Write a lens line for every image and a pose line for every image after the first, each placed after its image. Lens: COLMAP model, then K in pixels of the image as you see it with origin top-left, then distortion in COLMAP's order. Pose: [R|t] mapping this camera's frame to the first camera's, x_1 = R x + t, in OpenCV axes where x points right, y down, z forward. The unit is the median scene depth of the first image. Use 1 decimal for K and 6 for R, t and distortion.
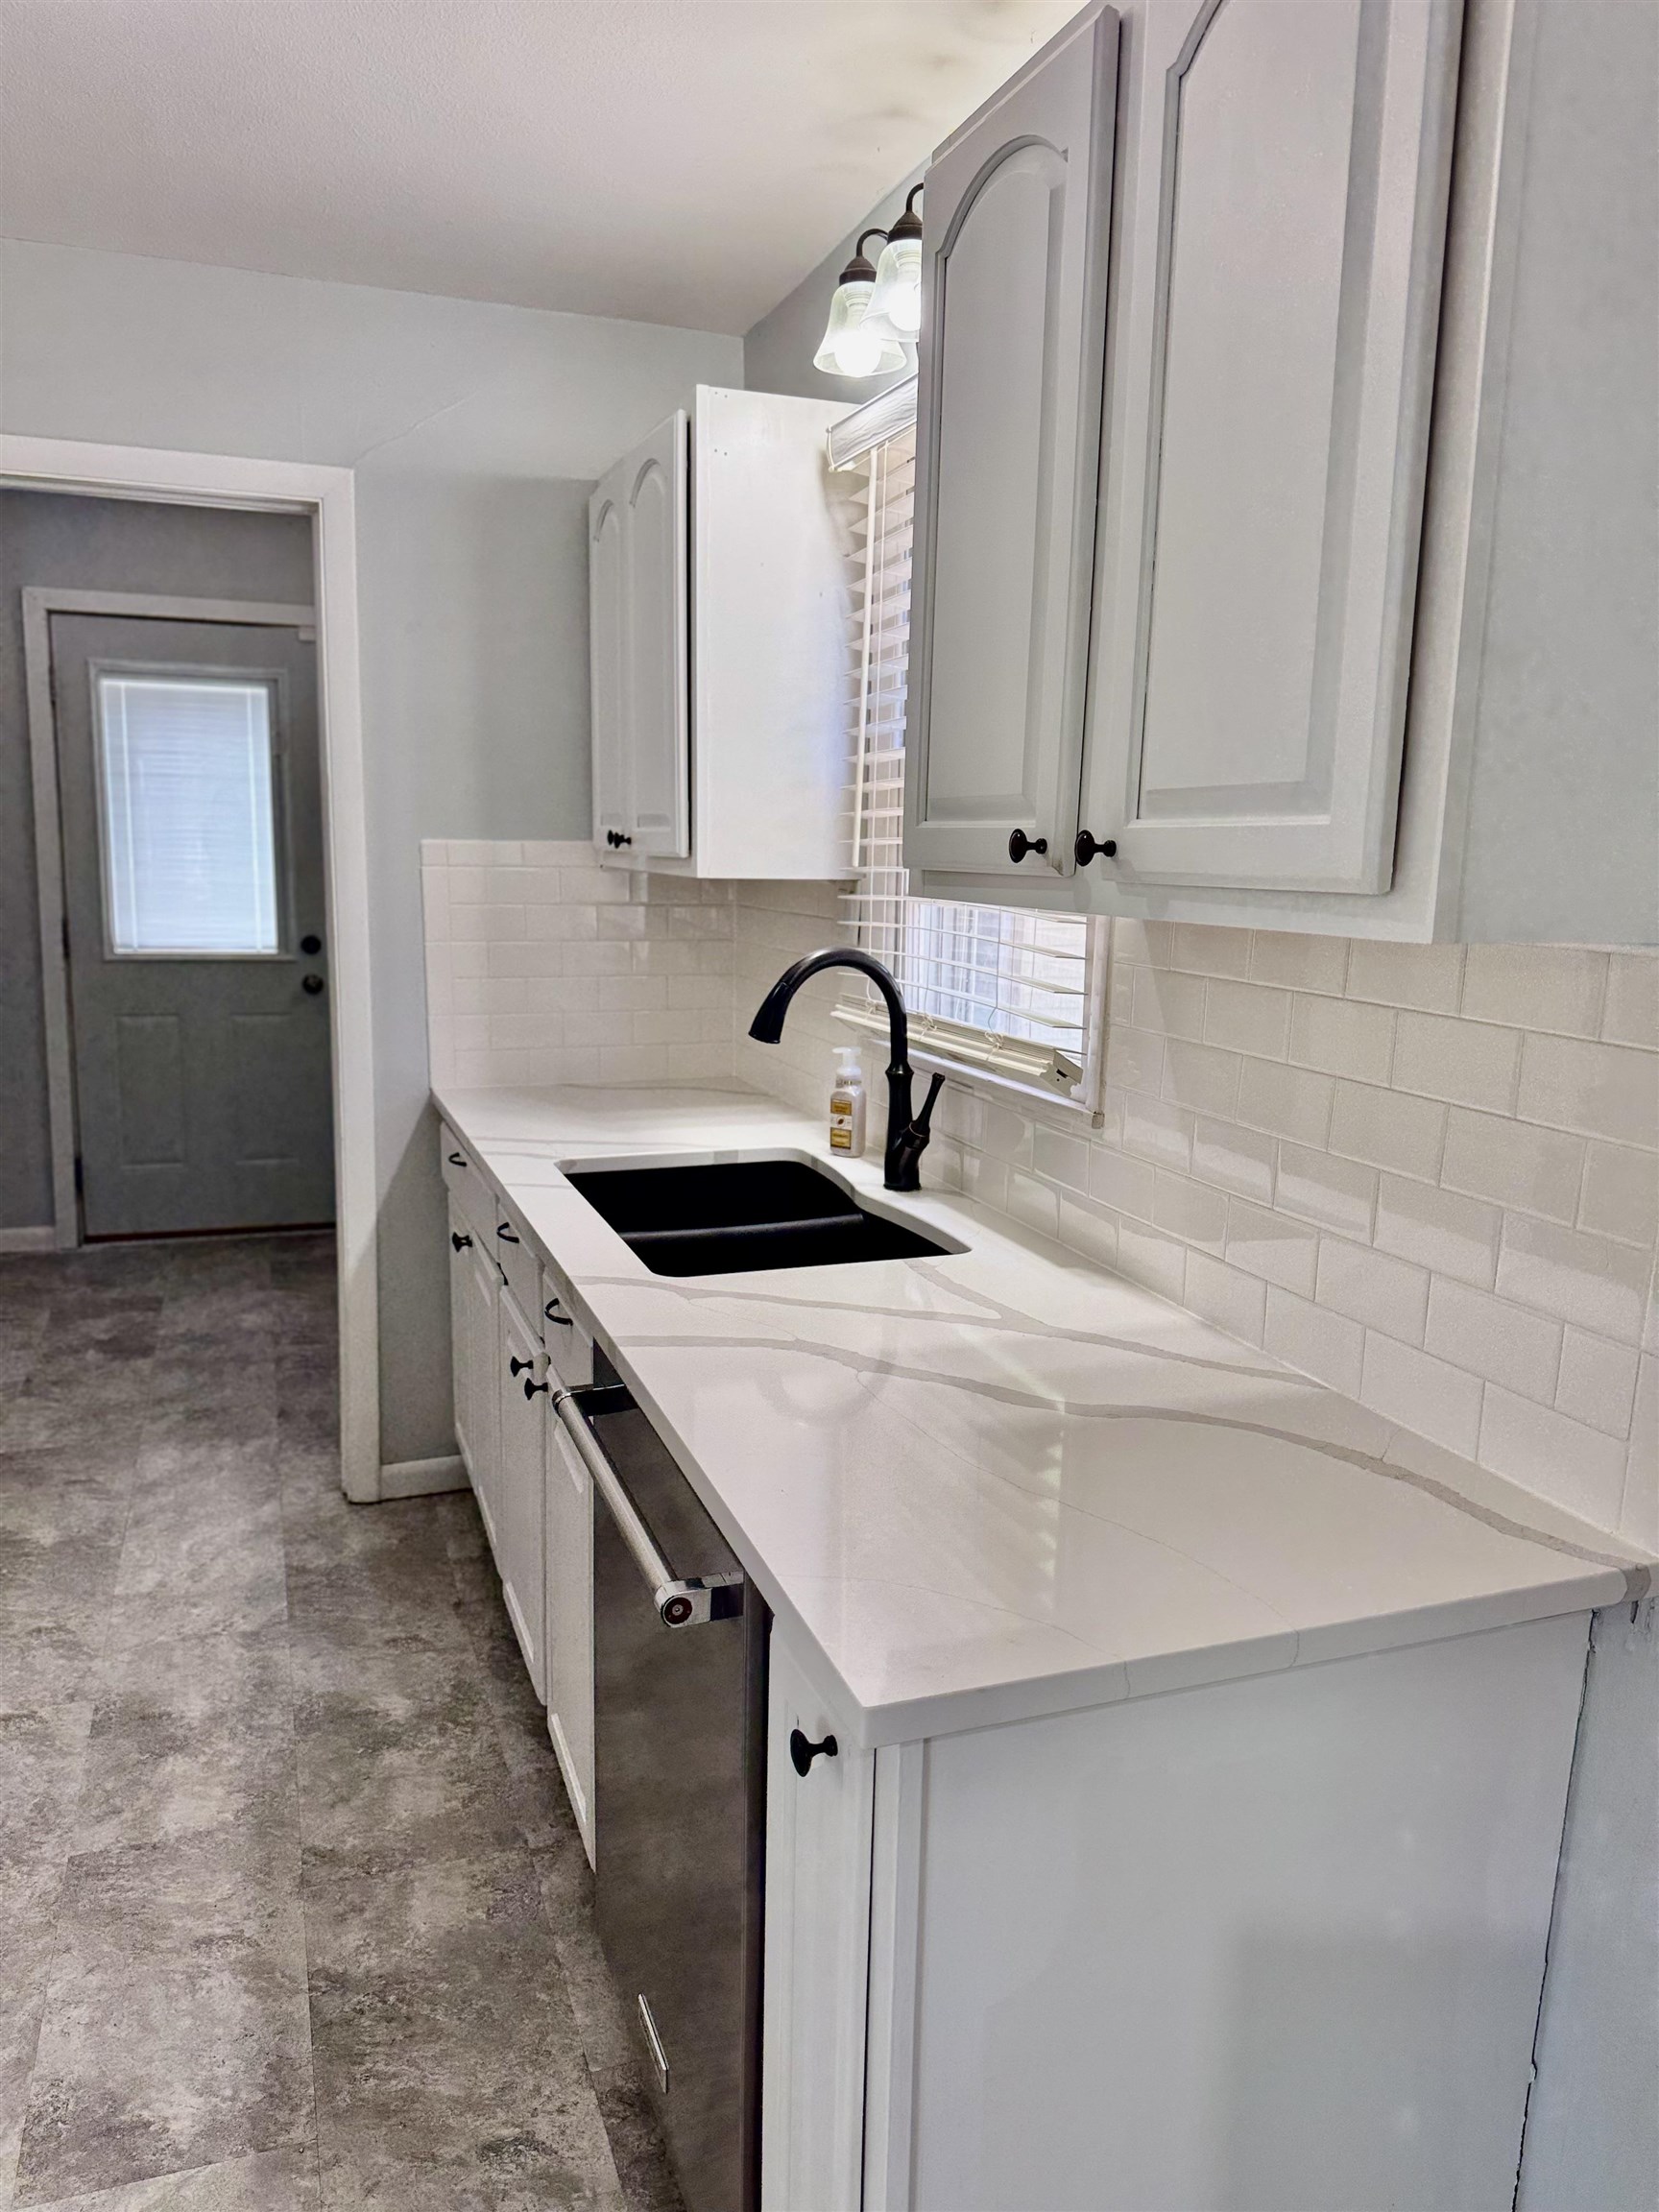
lens RADIAL K [[1538.4, 0, 829.5], [0, 1538.4, 1106.0], [0, 0, 1]] dist [0.036349, -0.044844]
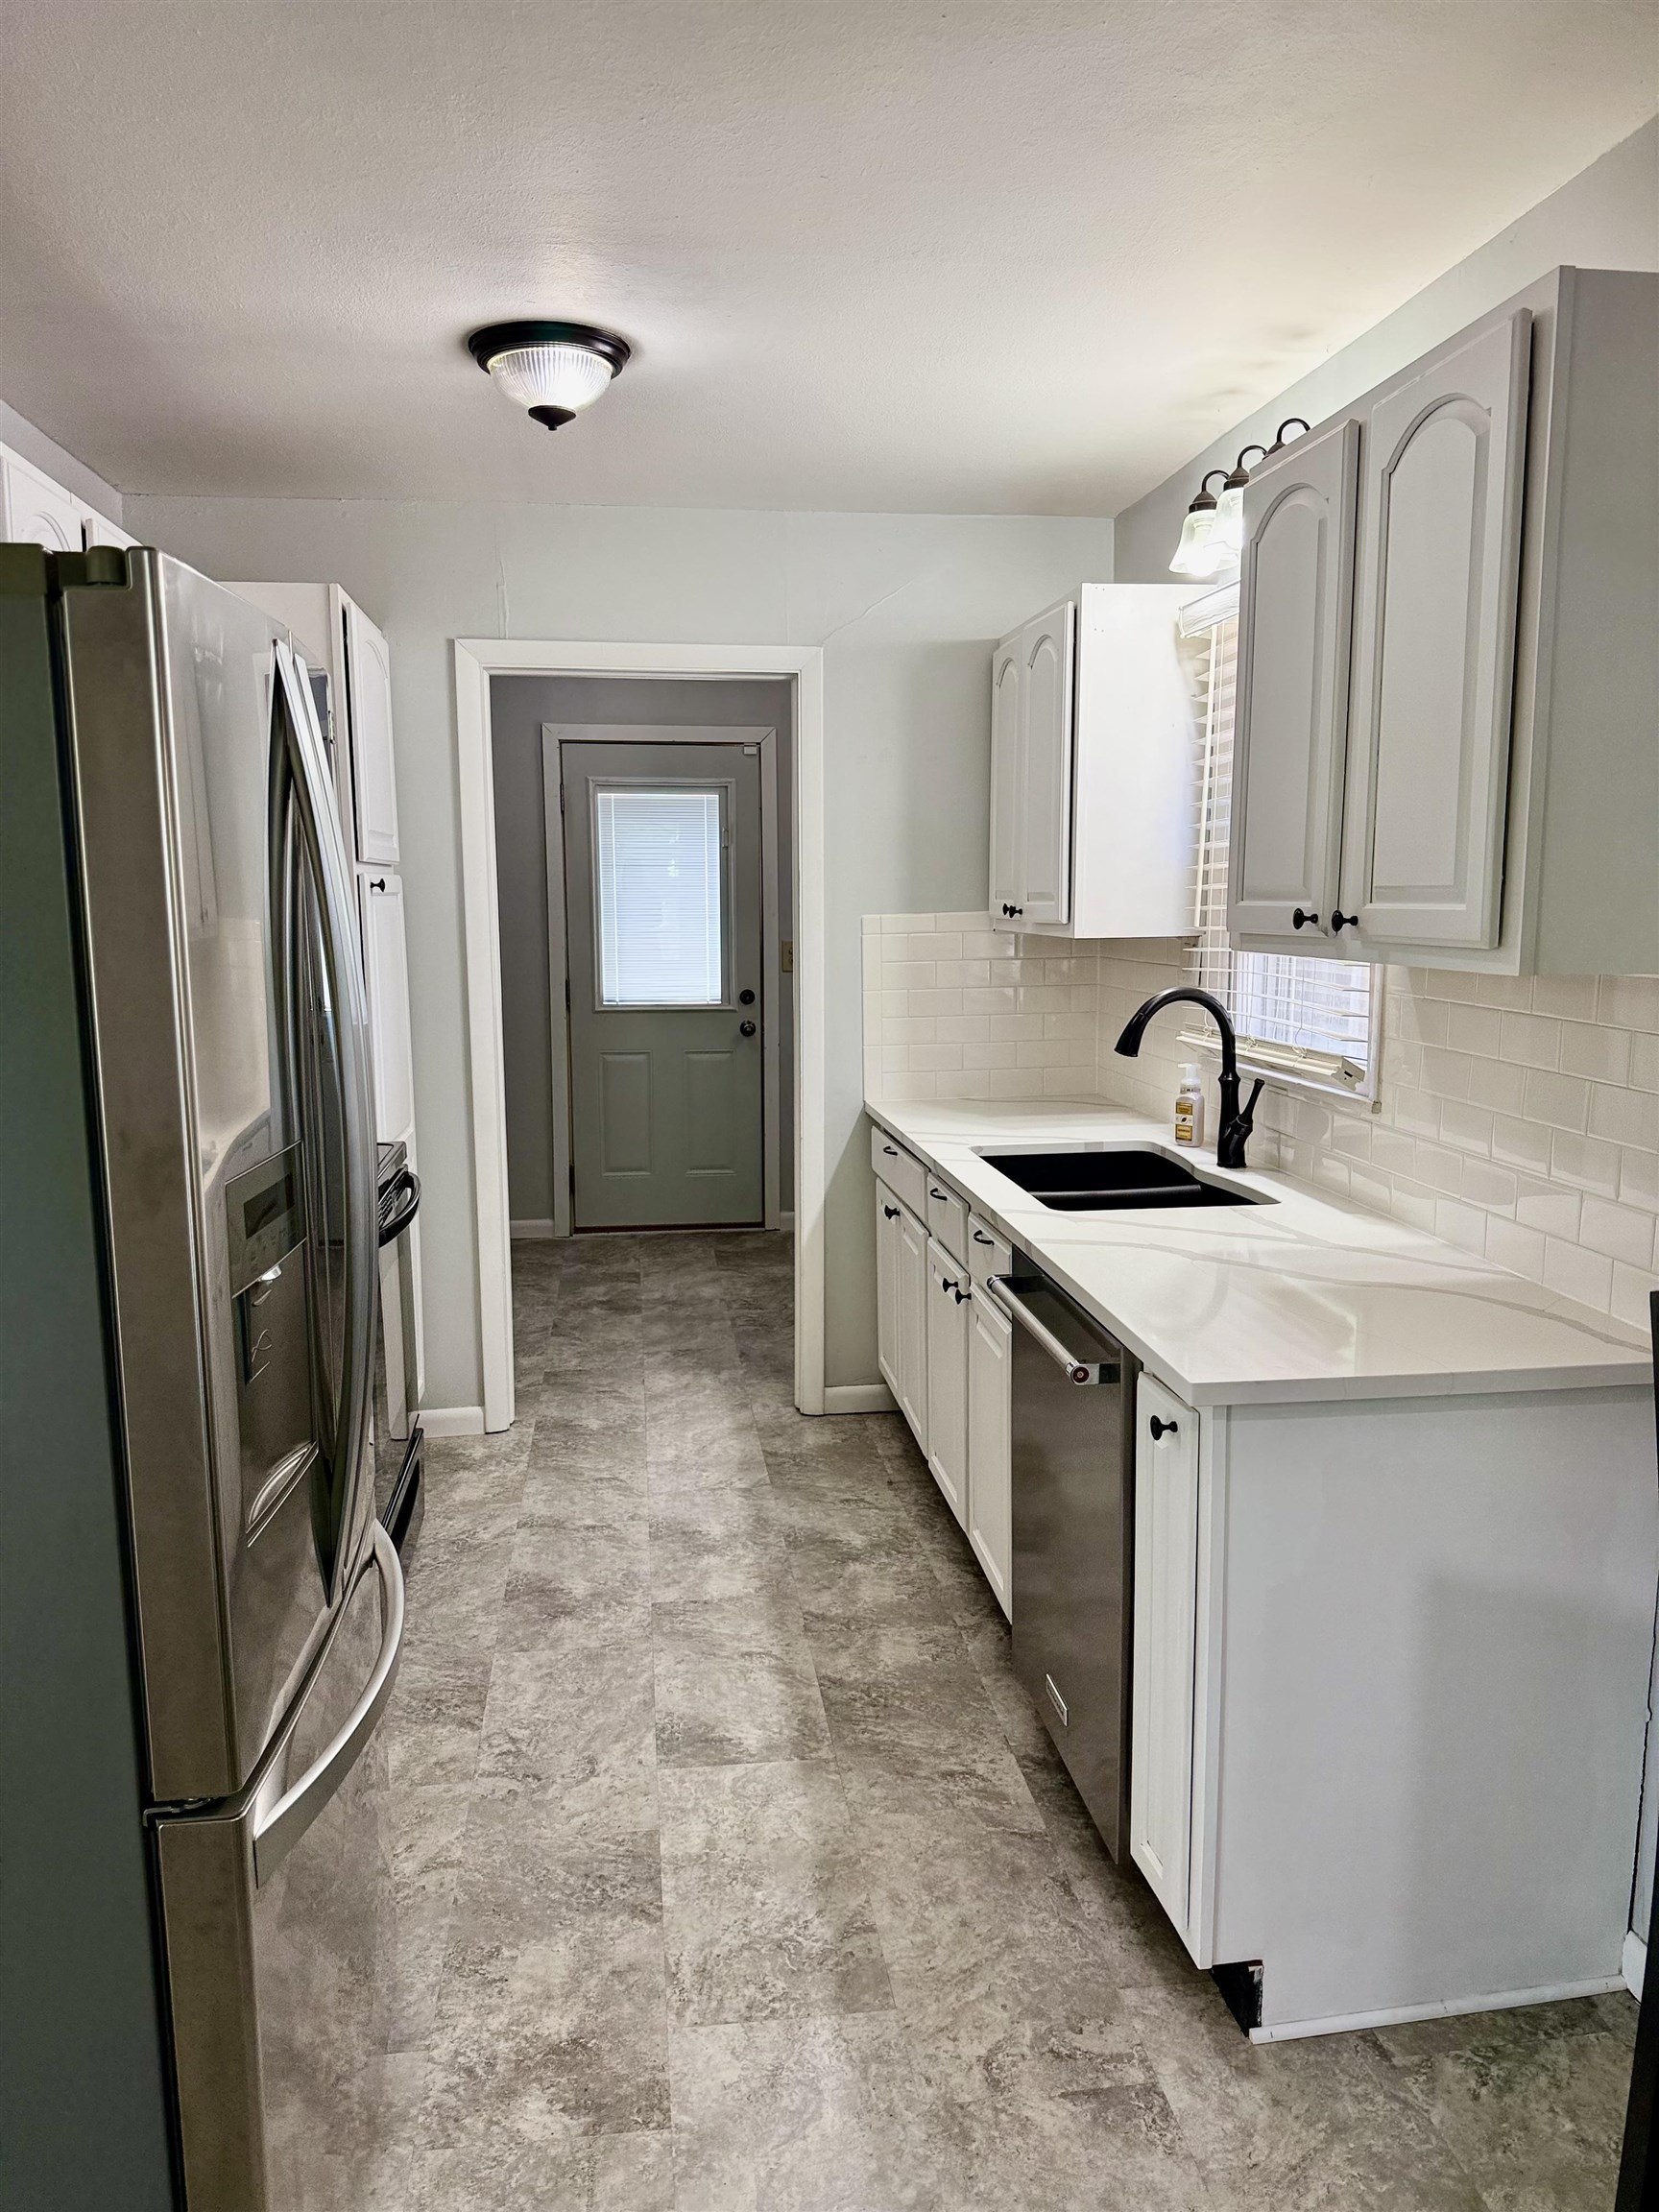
lens RADIAL K [[1521.0, 0, 829.5], [0, 1521.0, 1106.0], [0, 0, 1]] dist [0.097614, -0.147430]
pose [[0.974985, 0.003262, -0.222246, 0.002166], [-0.010504, 0.999451, -0.031413, 0.045054], [0.222022, 0.032961, 0.974484, -0.367813]]
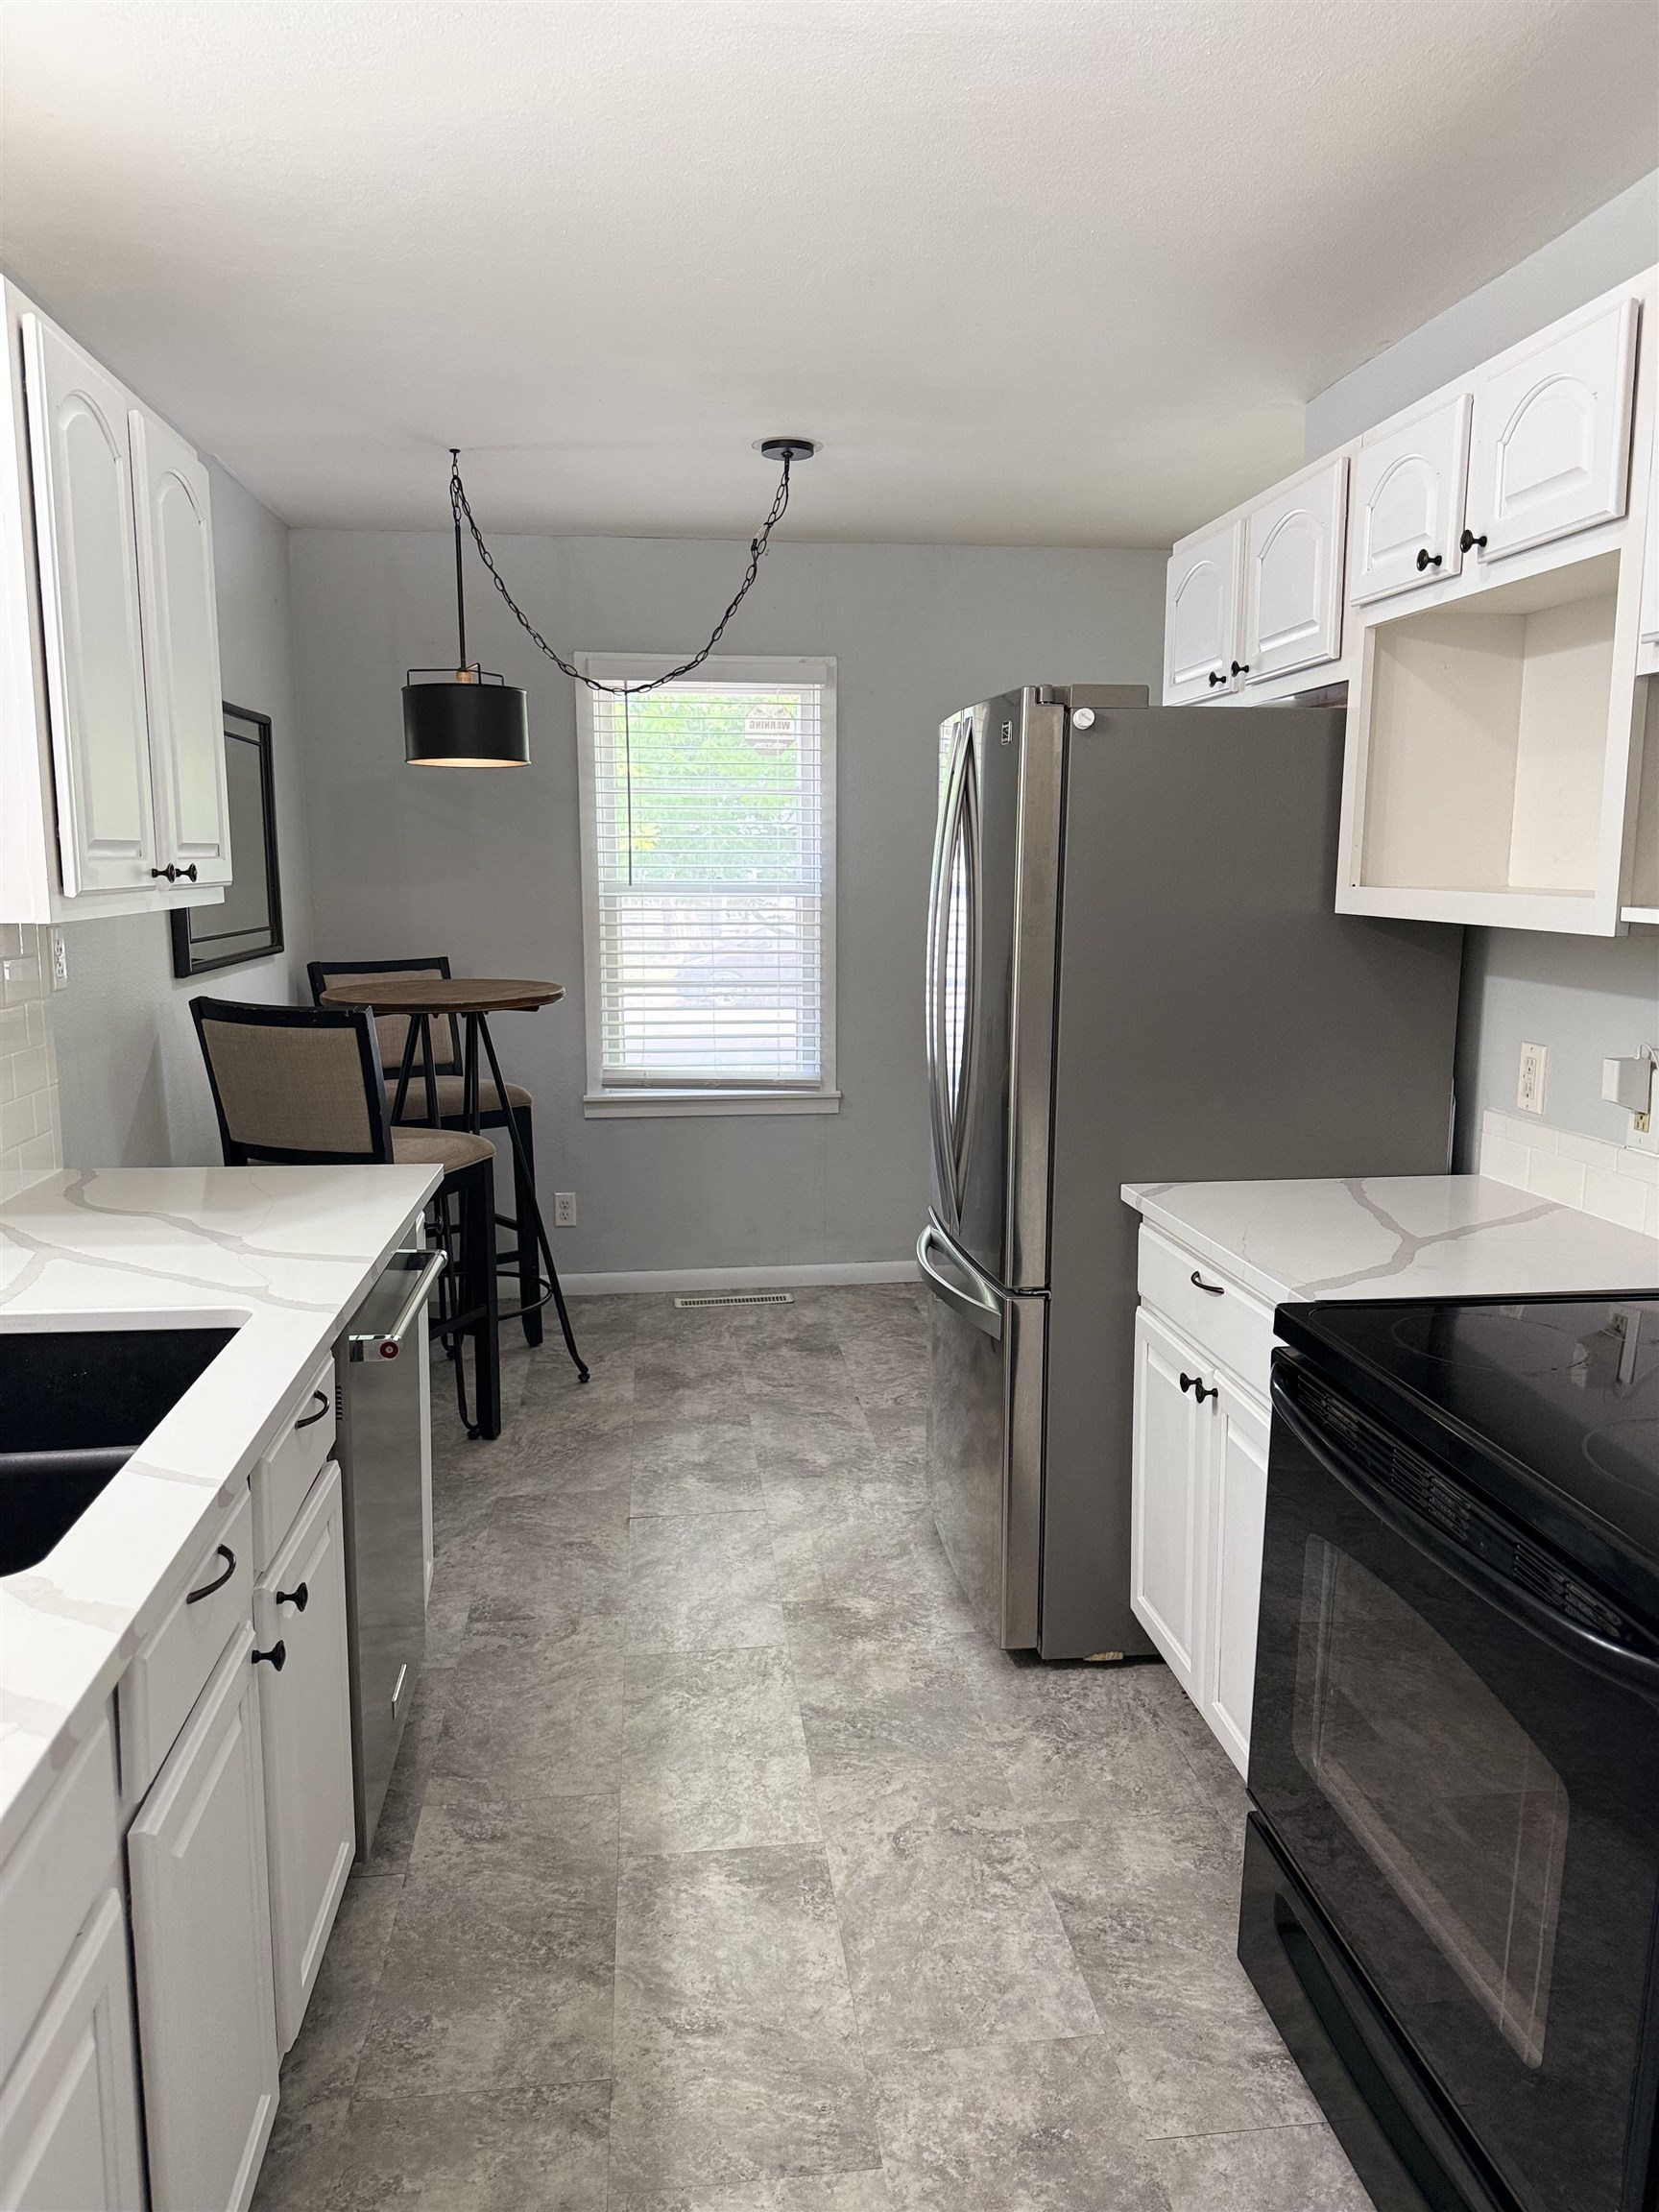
lens RADIAL K [[1538.4, 0, 829.5], [0, 1538.4, 1106.0], [0, 0, 1]] dist [0.036349, -0.044844]
pose [[-0.970982, -0.064251, 0.230360, -0.541534], [0.015522, 0.944272, 0.328799, -0.264201], [-0.238648, 0.322834, -0.915874, 1.378651]]
